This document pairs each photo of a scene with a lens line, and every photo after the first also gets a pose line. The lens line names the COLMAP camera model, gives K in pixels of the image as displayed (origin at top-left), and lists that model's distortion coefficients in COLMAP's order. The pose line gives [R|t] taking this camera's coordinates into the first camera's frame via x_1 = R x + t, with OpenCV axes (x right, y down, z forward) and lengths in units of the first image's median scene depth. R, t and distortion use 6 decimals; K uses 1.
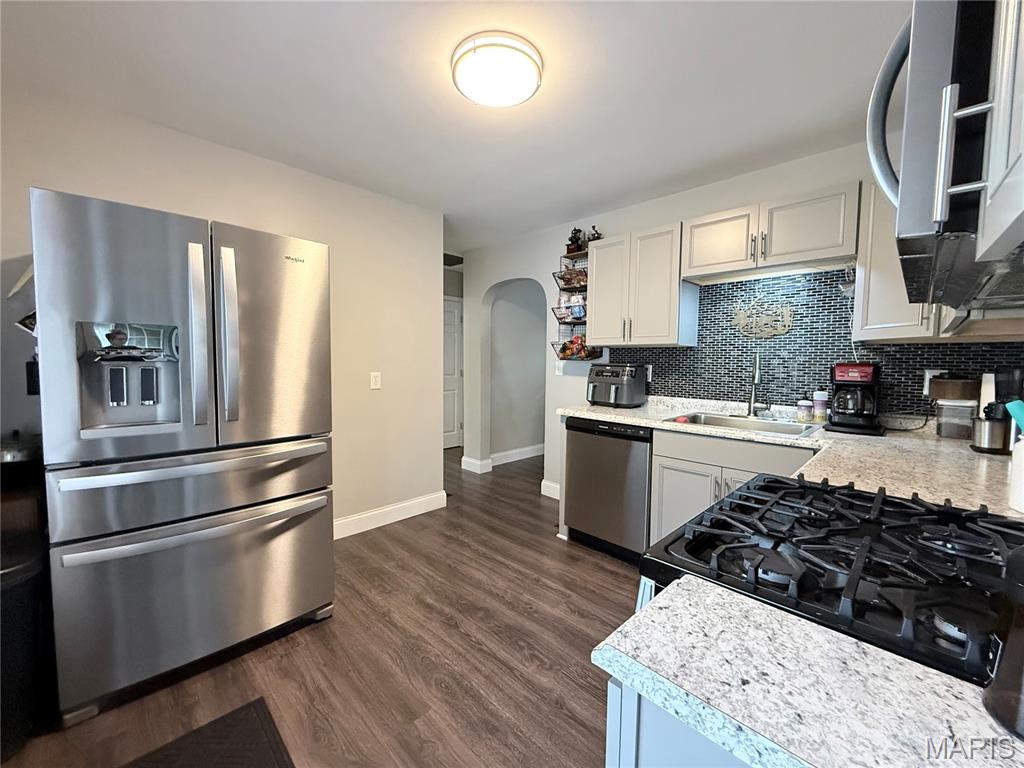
lens RADIAL K [[410.1, 0, 512.0], [0, 410.1, 384.0], [0, 0, 1]] dist [-0.000192, 0.000005]
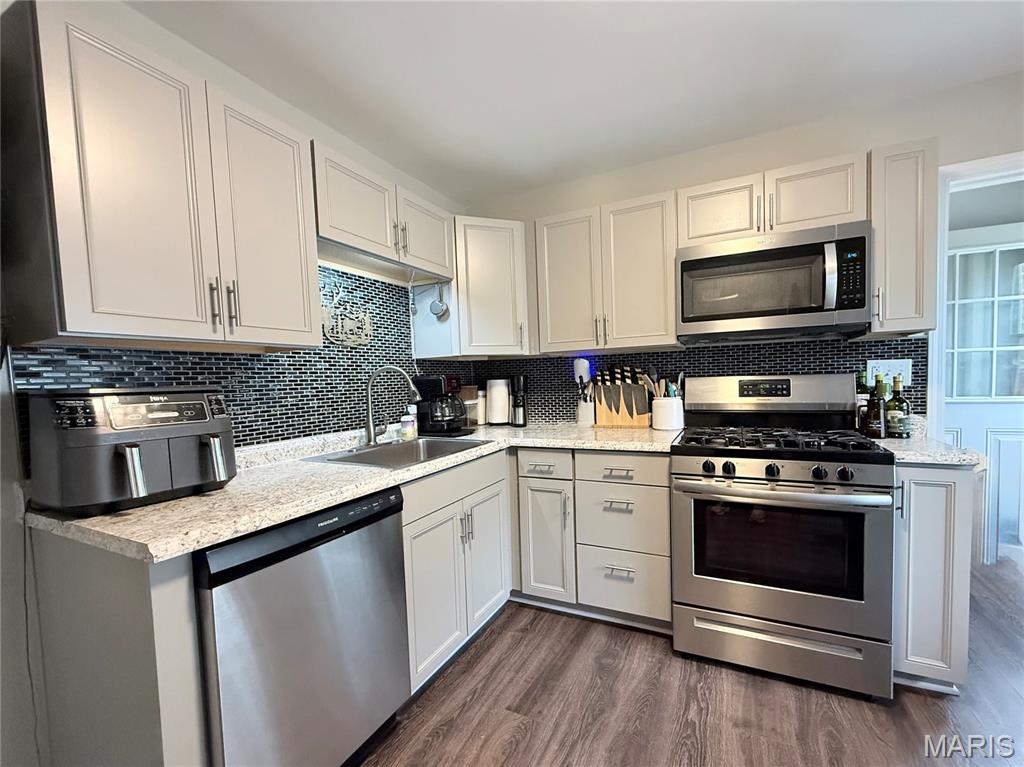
lens RADIAL K [[427.0, 0, 534.2], [0, 427.0, 401.8], [0, 0, 1]] dist [-0.000479, -0.000094]
pose [[-0.340348, -0.050883, 0.938922, -0.266768], [0.087775, 0.992456, 0.085601, -0.042740], [-0.936194, 0.111548, -0.333314, 0.871925]]
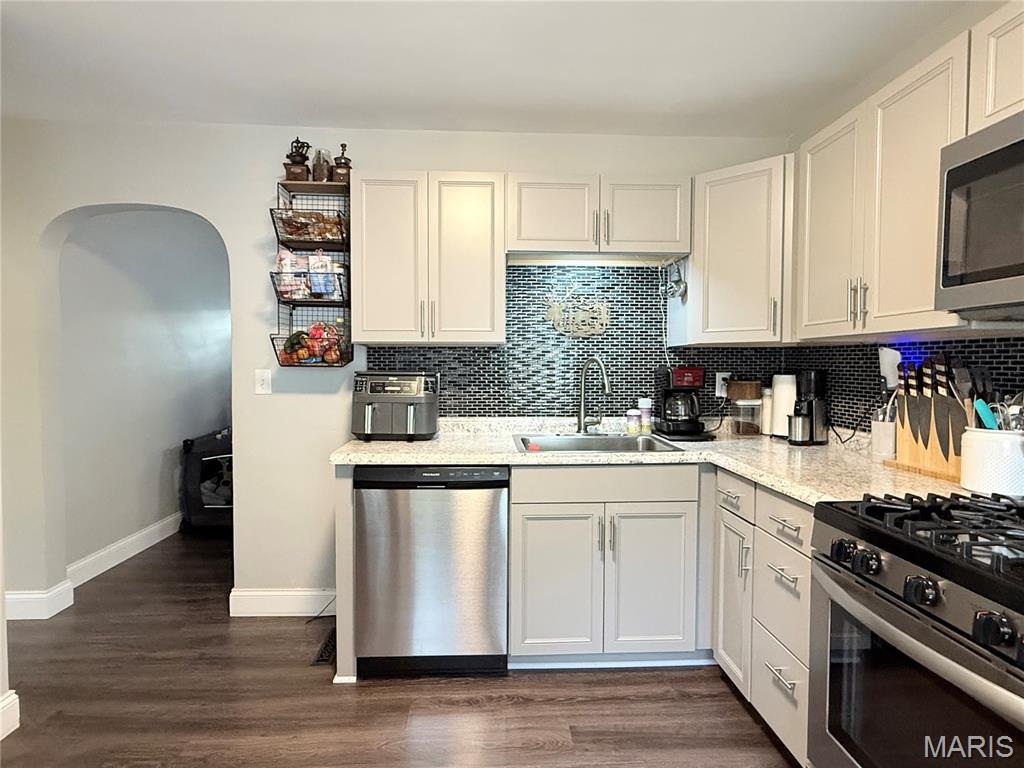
lens RADIAL K [[561.7, 0, 512.0], [0, 561.7, 384.0], [0, 0, 1]] dist [0.003327, -0.000360]
pose [[0.670490, -0.035865, 0.741051, -0.299229], [0.050080, 0.998741, 0.003025, -0.026402], [-0.740226, 0.035083, 0.671442, 0.313568]]
